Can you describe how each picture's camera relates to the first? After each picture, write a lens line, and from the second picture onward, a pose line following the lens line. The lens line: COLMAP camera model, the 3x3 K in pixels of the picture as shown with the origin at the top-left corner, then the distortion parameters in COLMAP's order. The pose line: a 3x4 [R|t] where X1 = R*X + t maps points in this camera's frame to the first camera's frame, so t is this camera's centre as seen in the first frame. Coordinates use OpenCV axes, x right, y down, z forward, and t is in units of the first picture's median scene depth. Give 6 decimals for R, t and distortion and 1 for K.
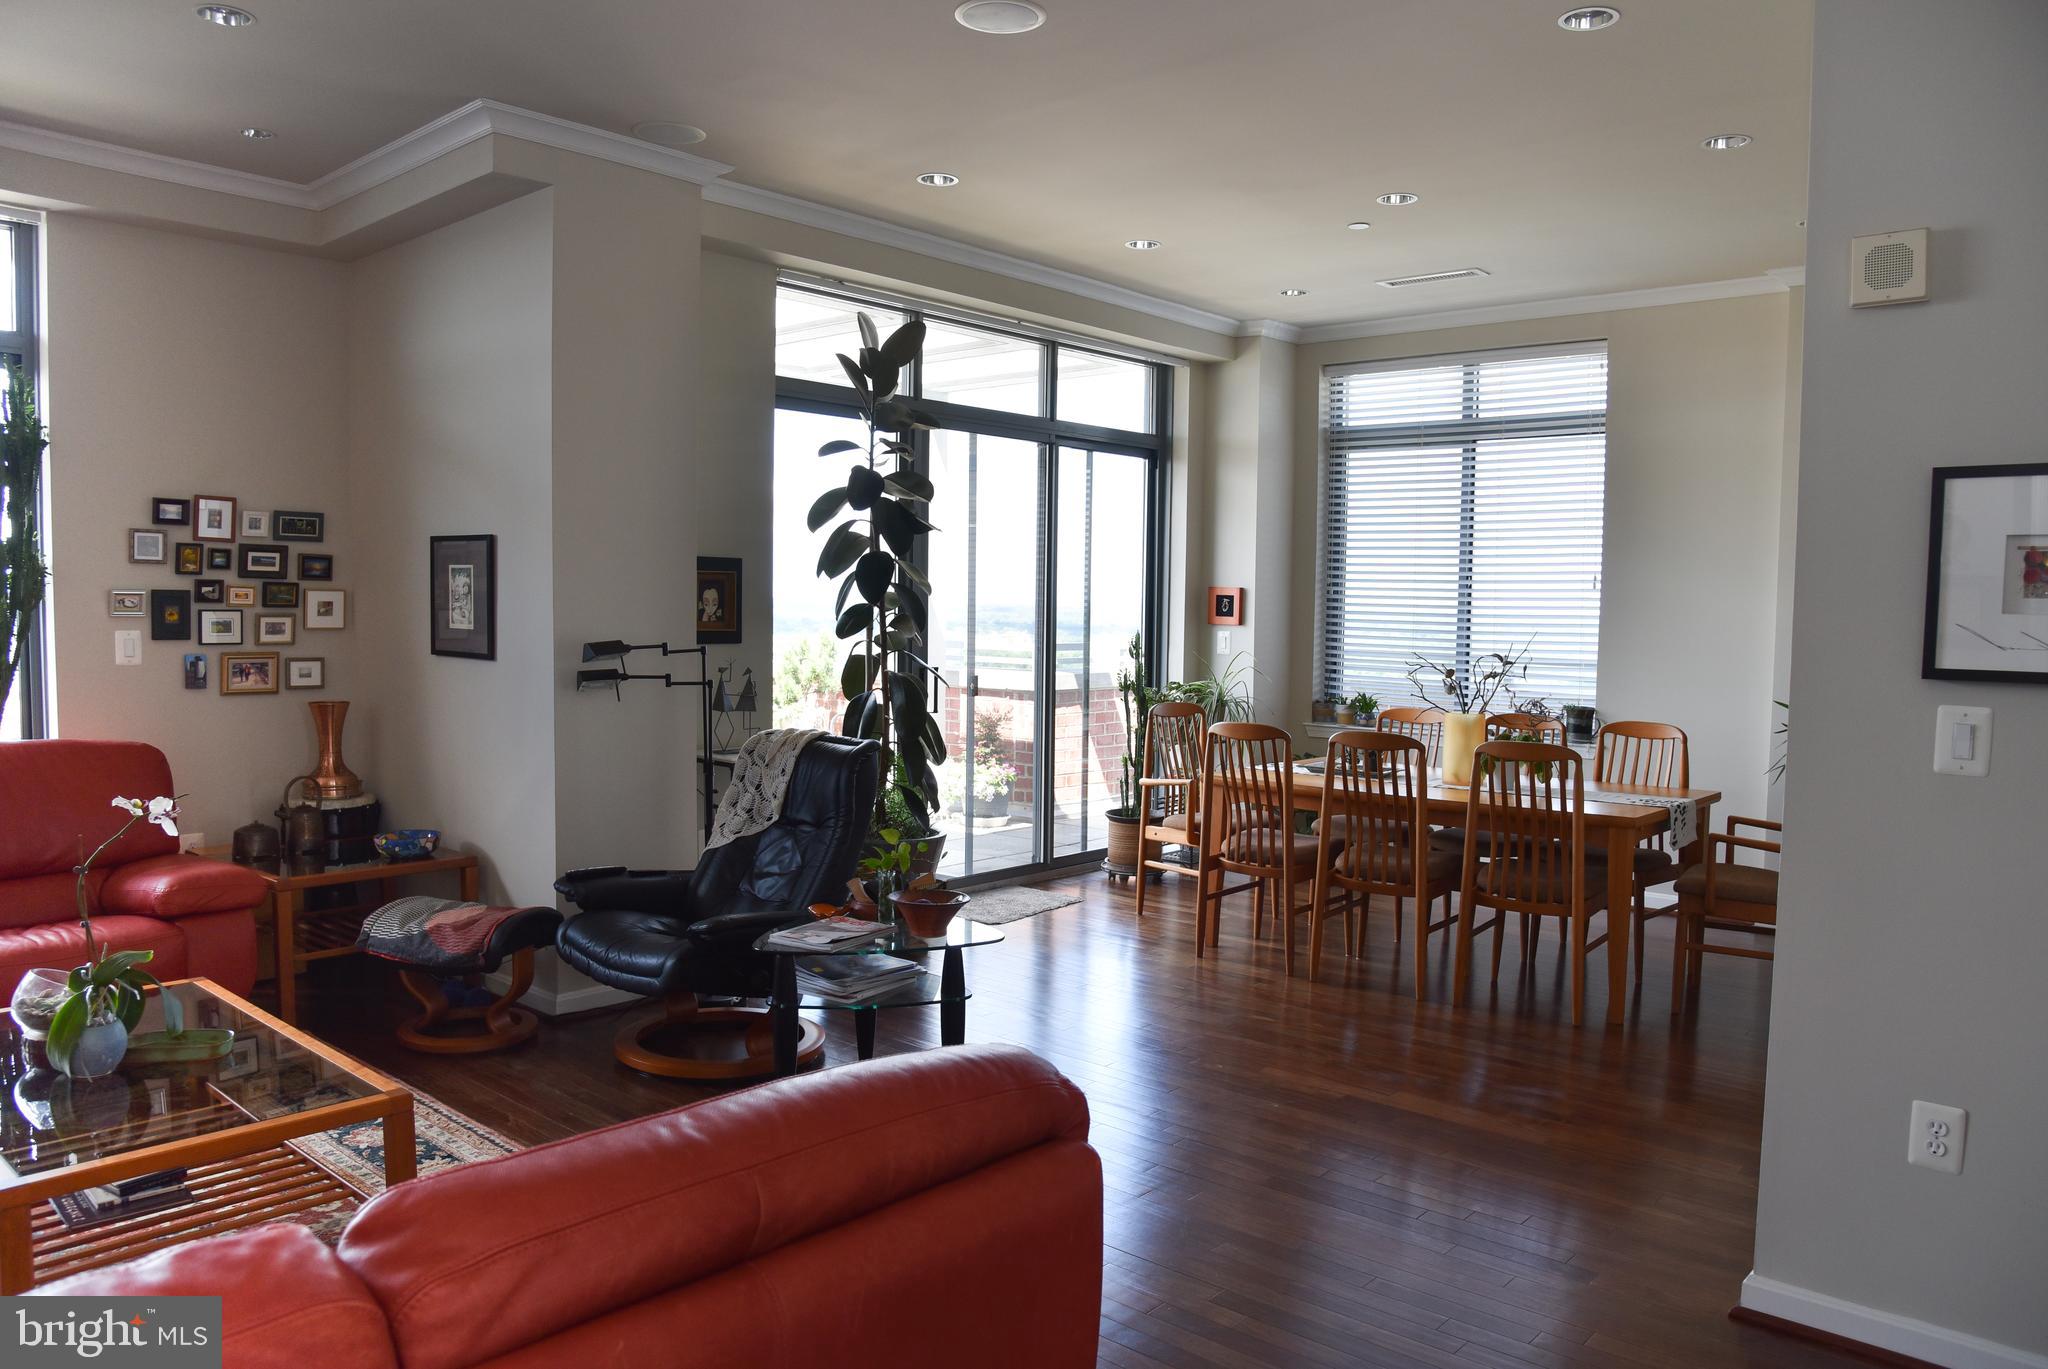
lens RADIAL K [[1409.3, 0, 1004.7], [0, 1409.3, 688.3], [0, 0, 1]] dist [-0.119392, 0.076979]
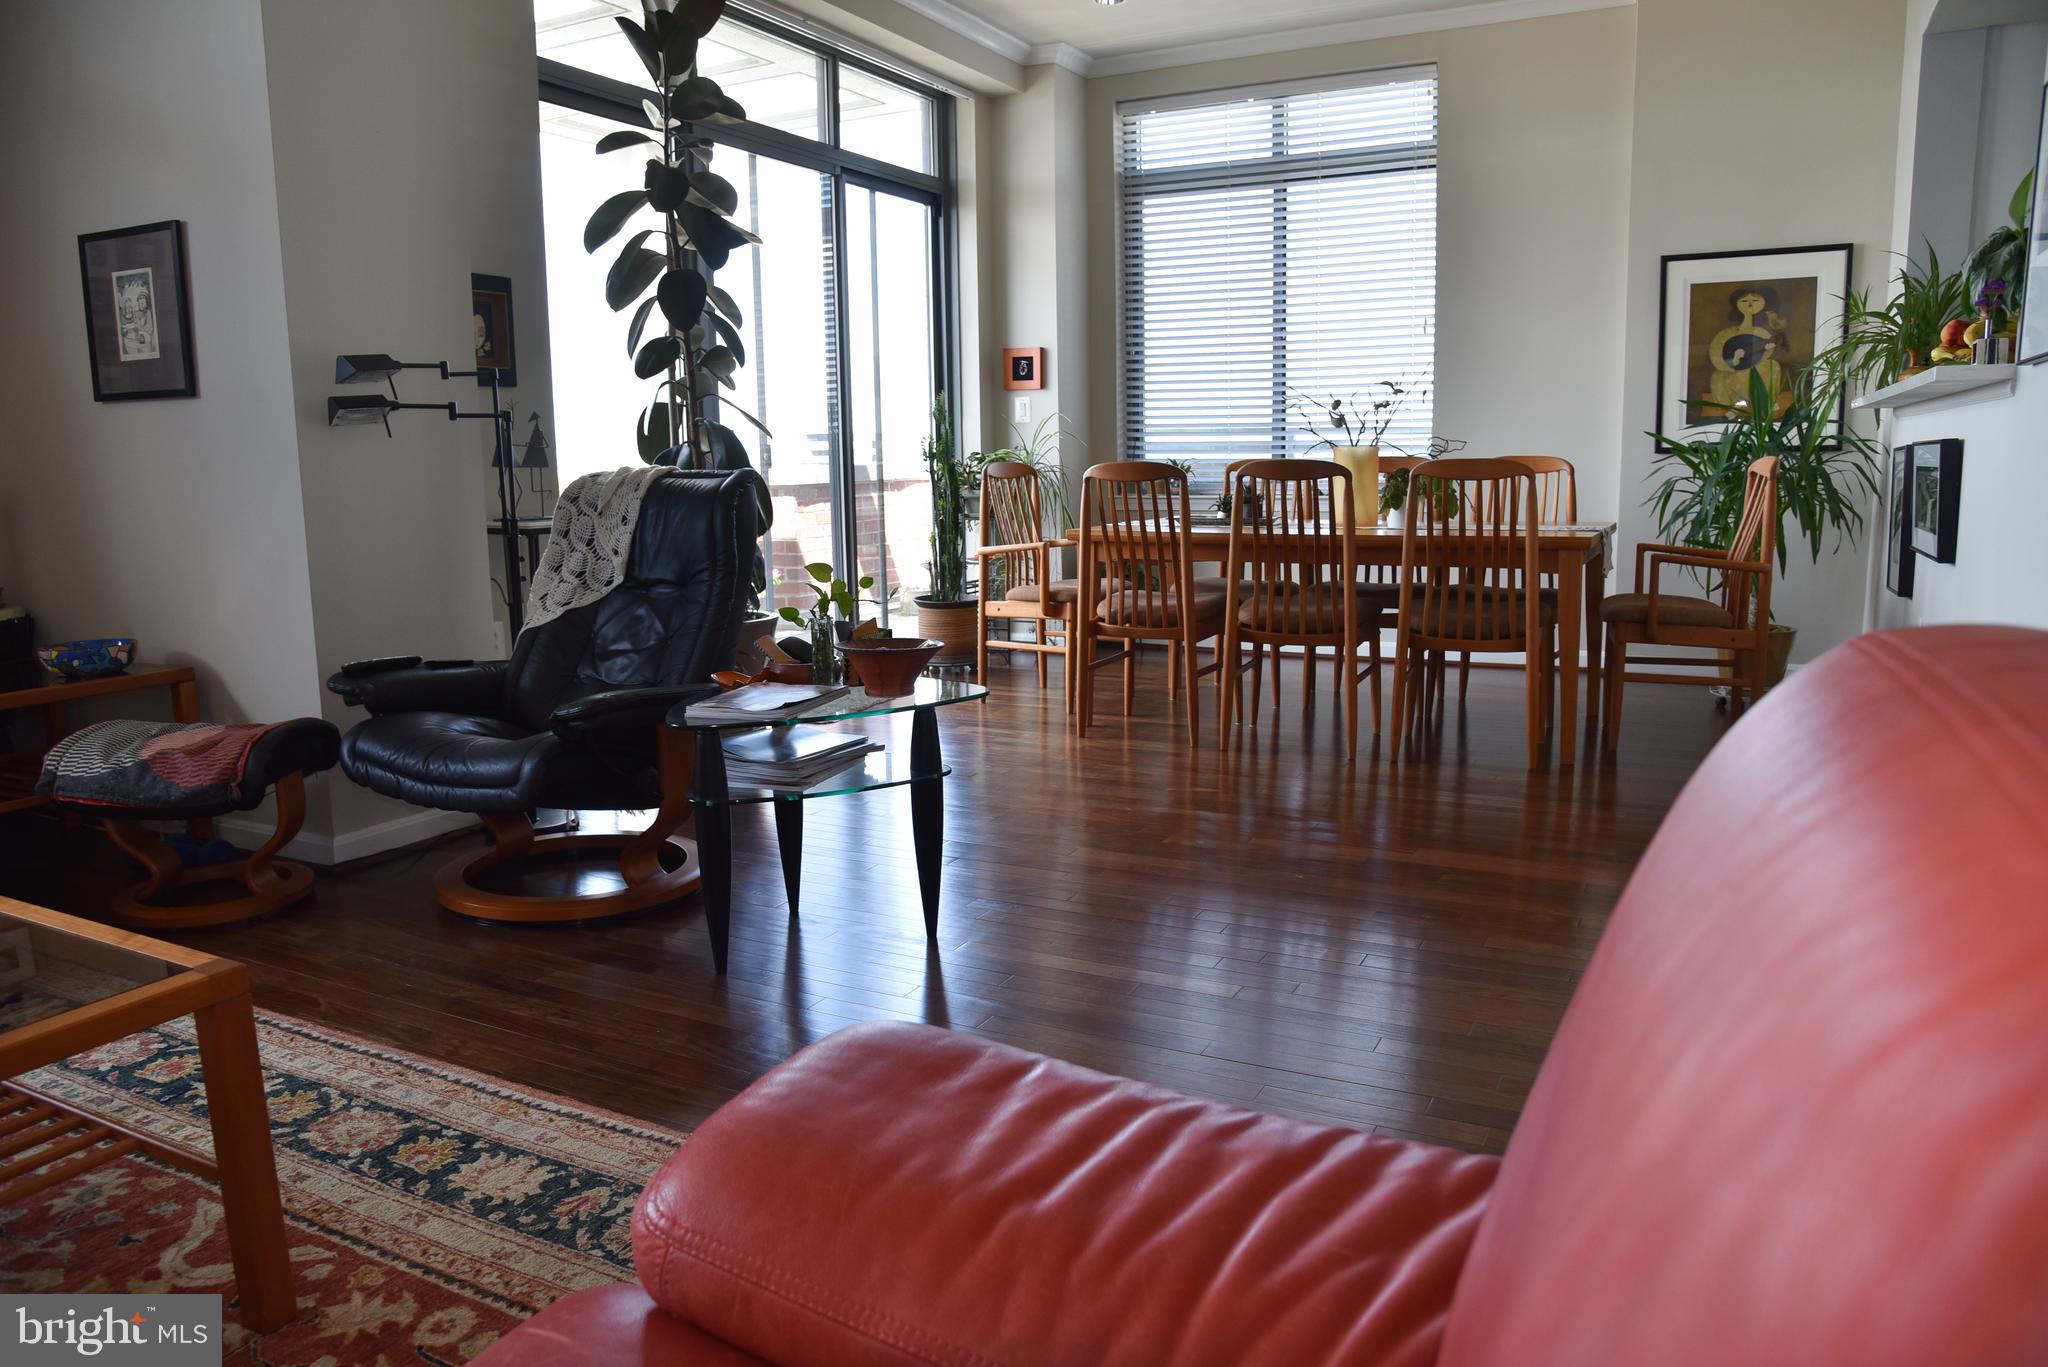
lens RADIAL K [[1414.6, 0, 1018.9], [0, 1414.6, 660.9], [0, 0, 1]] dist [-0.113118, 0.067190]
pose [[0.971116, -0.066401, 0.229181, -0.100406], [0.043284, 0.993586, 0.104464, 0.050854], [-0.234648, -0.091527, 0.967762, 0.157008]]
